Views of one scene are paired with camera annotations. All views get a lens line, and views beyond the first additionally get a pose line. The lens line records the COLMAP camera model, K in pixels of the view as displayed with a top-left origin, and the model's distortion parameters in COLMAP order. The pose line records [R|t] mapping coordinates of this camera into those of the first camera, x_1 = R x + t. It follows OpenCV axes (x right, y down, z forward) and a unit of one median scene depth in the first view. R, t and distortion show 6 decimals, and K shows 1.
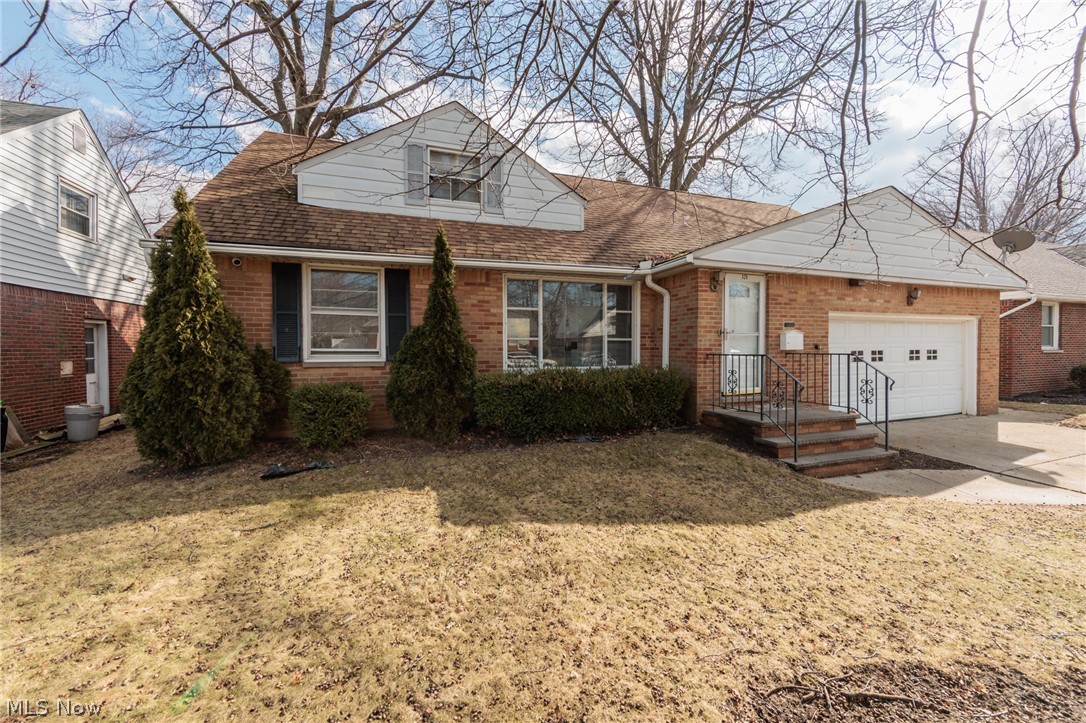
lens RADIAL K [[412.3, 0, 550.8], [0, 412.3, 355.1], [0, 0, 1]] dist [0.000220, 0.000293]
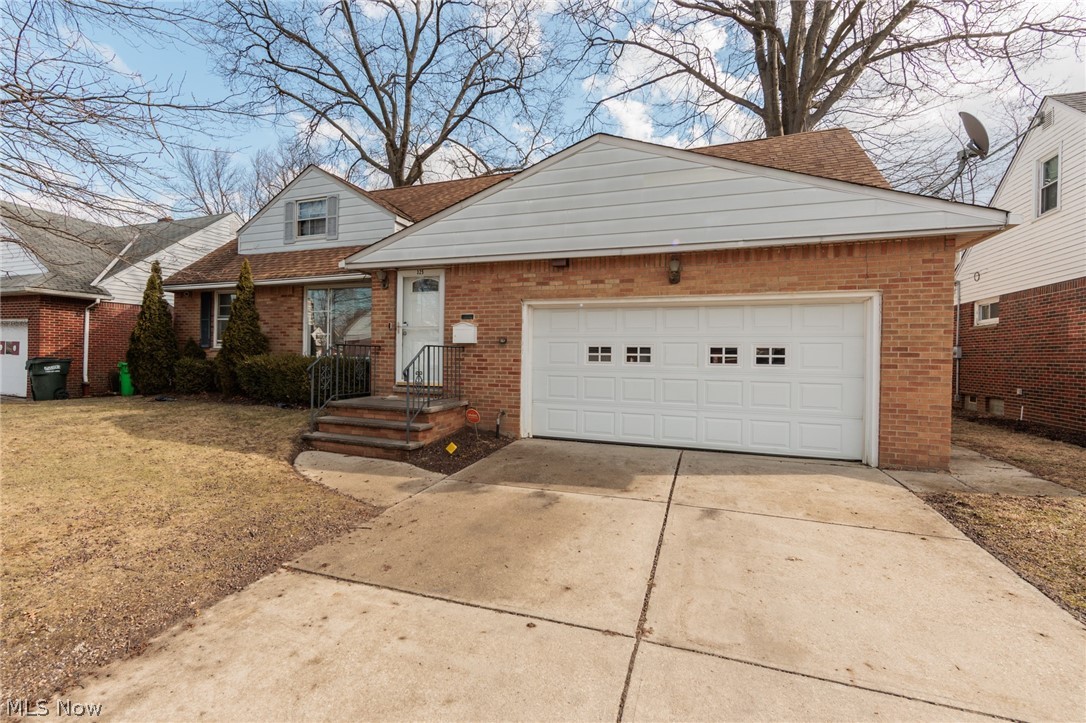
lens RADIAL K [[492.0, 0, 535.9], [0, 492.0, 355.5], [0, 0, 1]] dist [-0.003648, 0.000089]
pose [[0.755946, 0.019715, -0.654337, 1.462986], [-0.029208, 0.999567, -0.003627, 0.014492], [0.653982, 0.021853, 0.756194, 0.254284]]
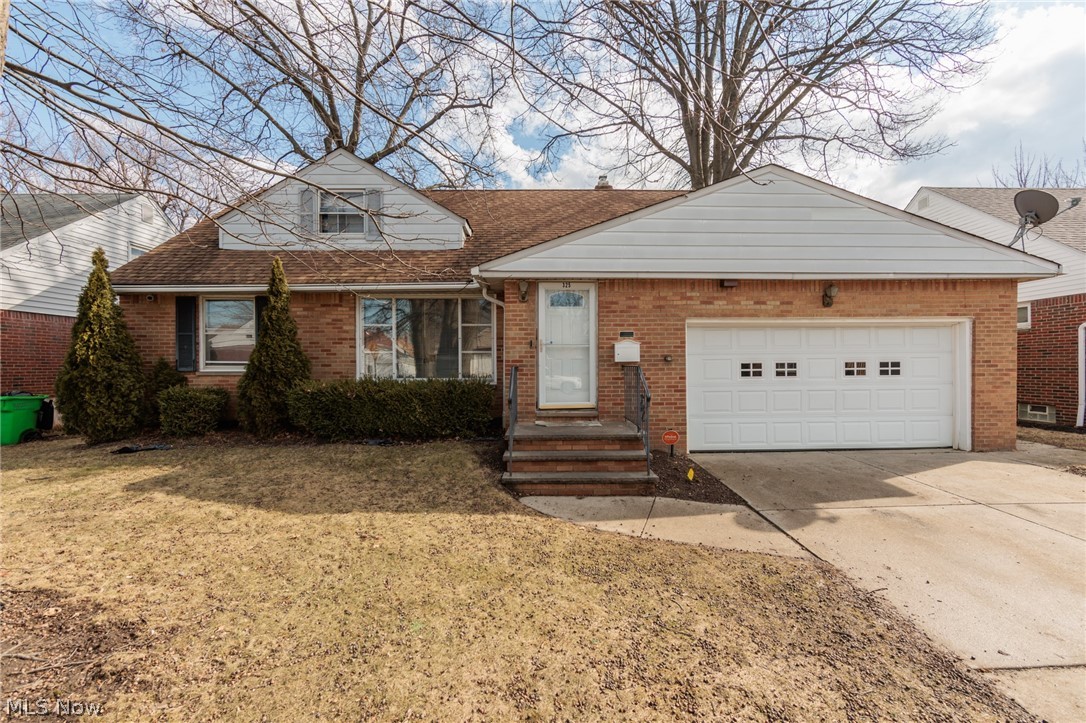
lens RADIAL K [[428.4, 0, 543.5], [0, 428.4, 367.0], [0, 0, 1]] dist [-0.002134, 0.000569]
pose [[0.949436, 0.002842, -0.313948, 0.713656], [-0.004490, 0.999980, -0.004528, 0.003727], [0.313928, 0.005709, 0.949429, 0.043643]]
